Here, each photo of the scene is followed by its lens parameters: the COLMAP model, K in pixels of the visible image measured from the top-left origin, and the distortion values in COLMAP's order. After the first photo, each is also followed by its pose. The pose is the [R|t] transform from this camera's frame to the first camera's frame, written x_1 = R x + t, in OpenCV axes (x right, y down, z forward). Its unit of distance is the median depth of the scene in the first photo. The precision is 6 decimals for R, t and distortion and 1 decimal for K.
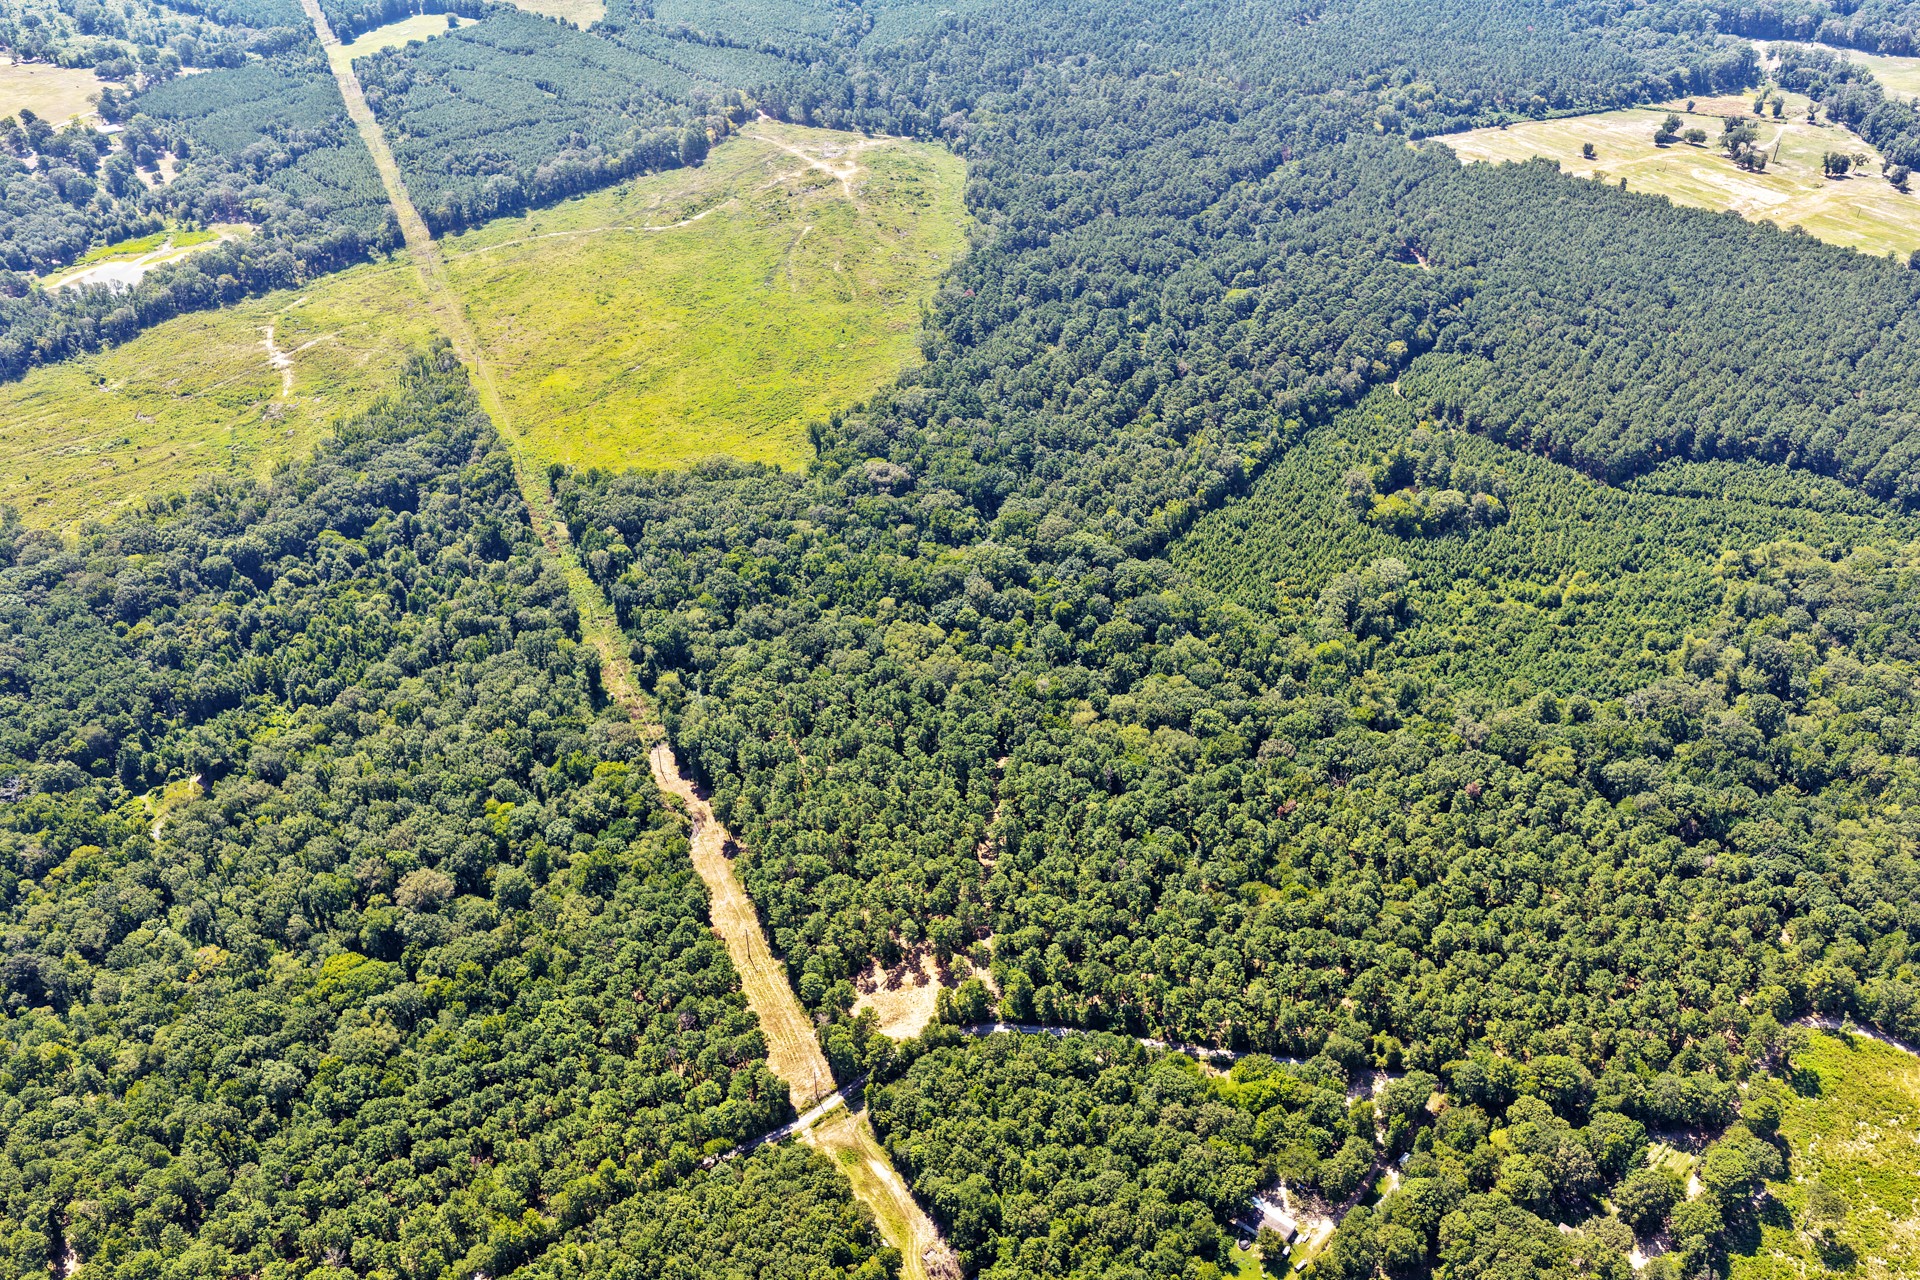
lens RADIAL K [[1526.0, 0, 954.7], [0, 1526.0, 643.8], [0, 0, 1]] dist [0.001225, -0.002682]
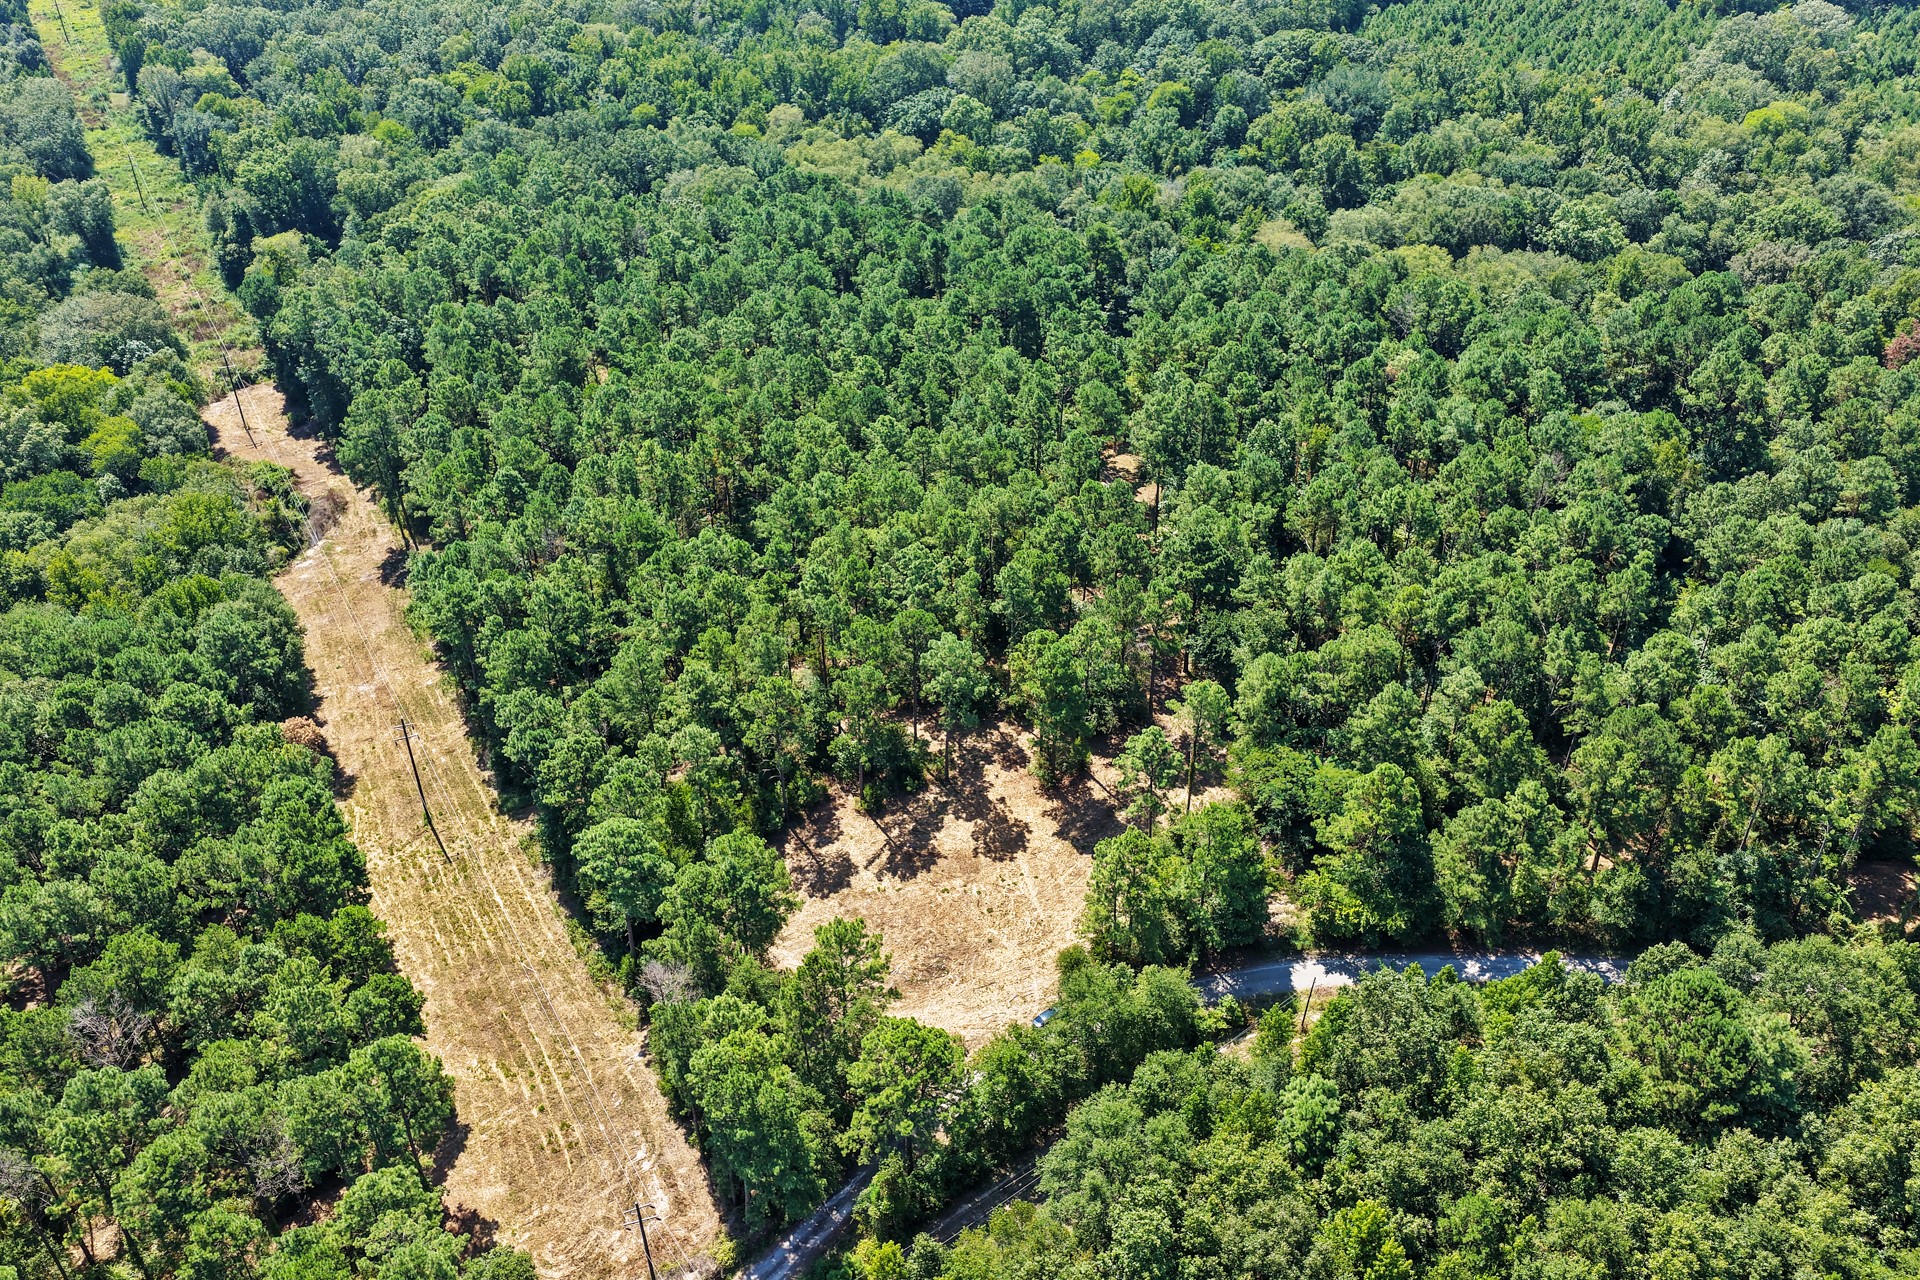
lens RADIAL K [[1526.0, 0, 964.2], [0, 1526.0, 634.0], [0, 0, 1]] dist [0.001225, -0.002682]
pose [[0.994200, -0.053905, 0.093060, -0.054922], [0.055793, 0.998284, -0.017802, 0.185879], [-0.091941, 0.022891, 0.995501, 0.705456]]
